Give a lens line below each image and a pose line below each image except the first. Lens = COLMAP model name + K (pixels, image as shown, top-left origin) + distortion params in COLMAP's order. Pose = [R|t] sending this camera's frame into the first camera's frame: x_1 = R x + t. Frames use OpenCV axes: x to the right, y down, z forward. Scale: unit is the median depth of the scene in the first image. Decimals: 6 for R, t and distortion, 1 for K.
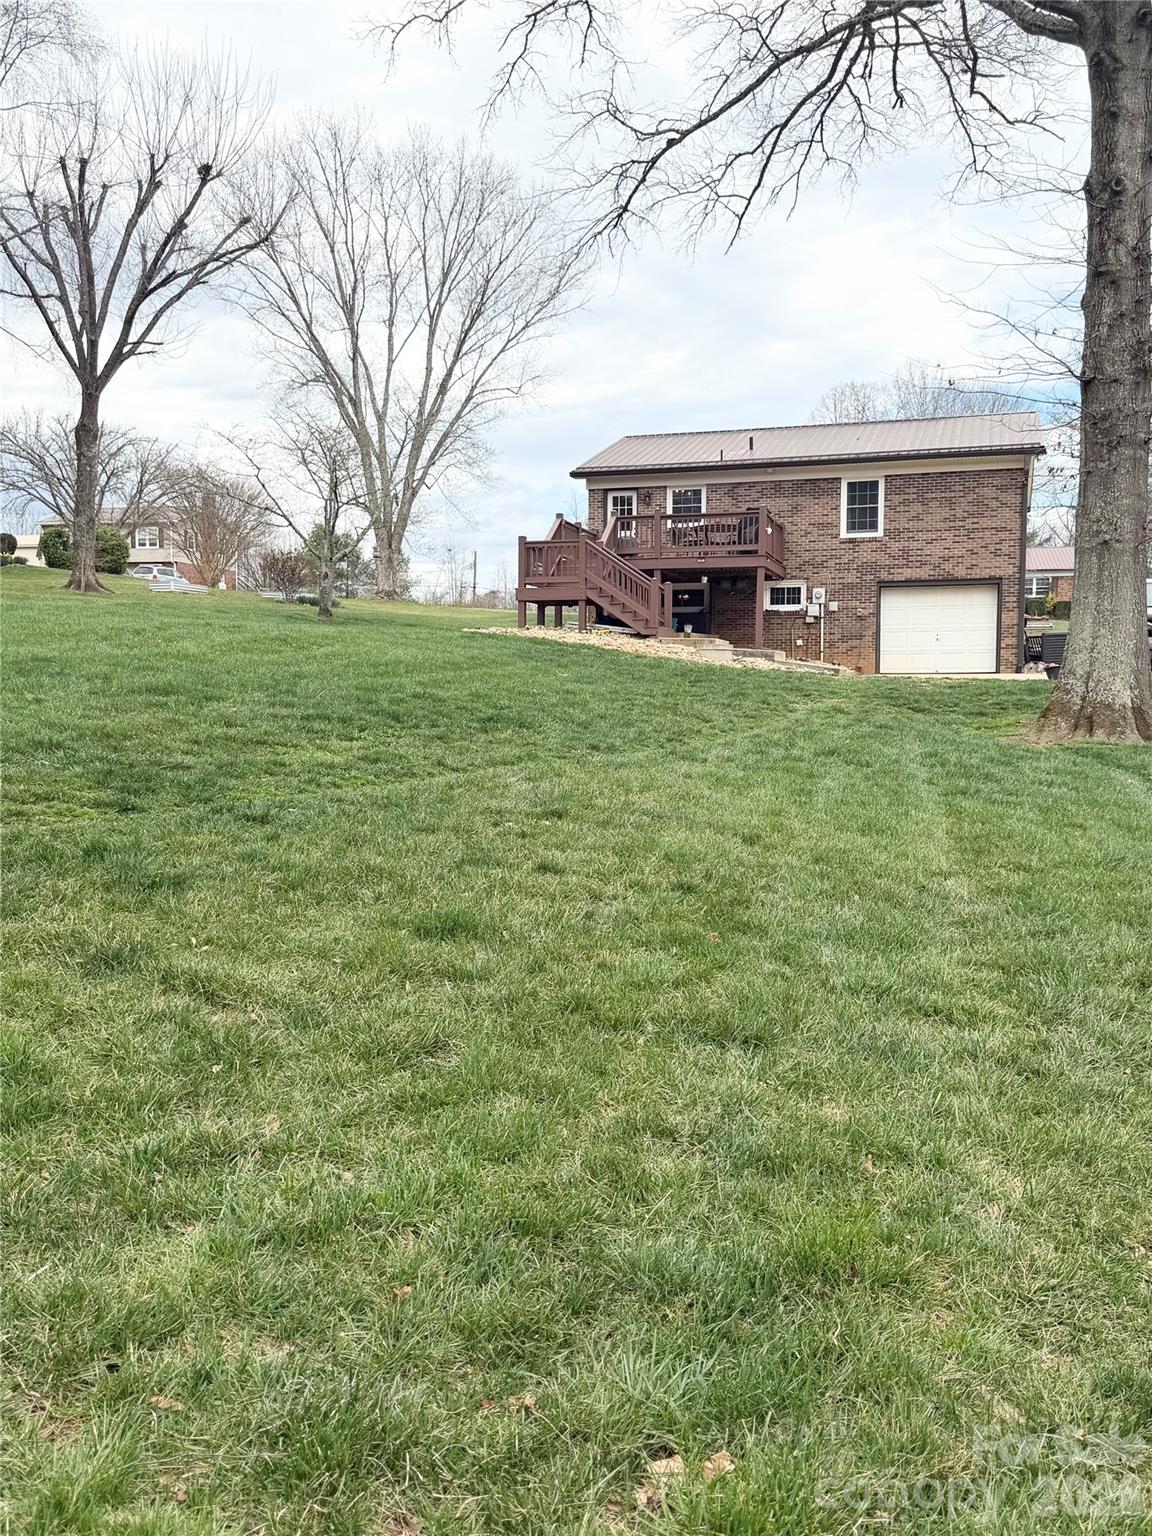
lens RADIAL K [[1261.5, 0, 575.0], [0, 1261.5, 776.5], [0, 0, 1]] dist [0.059161, 0.004309]
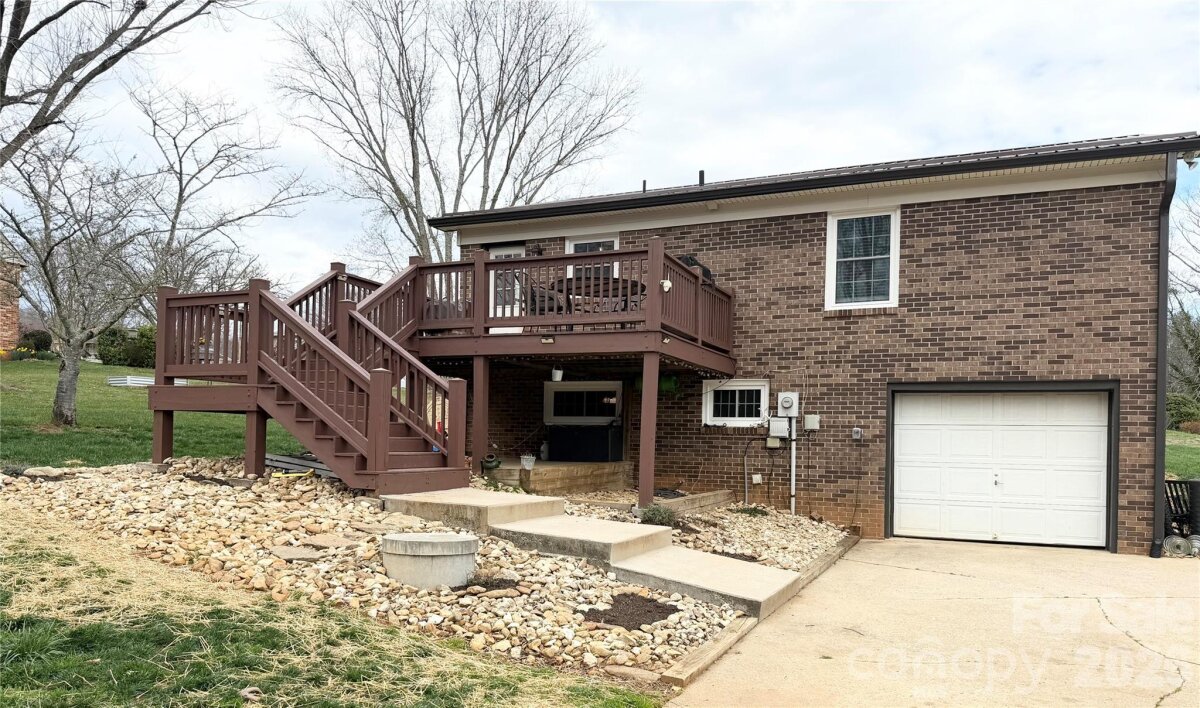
lens RADIAL K [[857.6, 0, 569.3], [0, 857.6, 450.1], [0, 0, 1]] dist [0.006067, -0.035938]
pose [[0.986417, 0.023190, -0.162616, 0.157123], [-0.034684, 0.997068, -0.068204, -0.089600], [0.160558, 0.072918, 0.984329, 0.582247]]
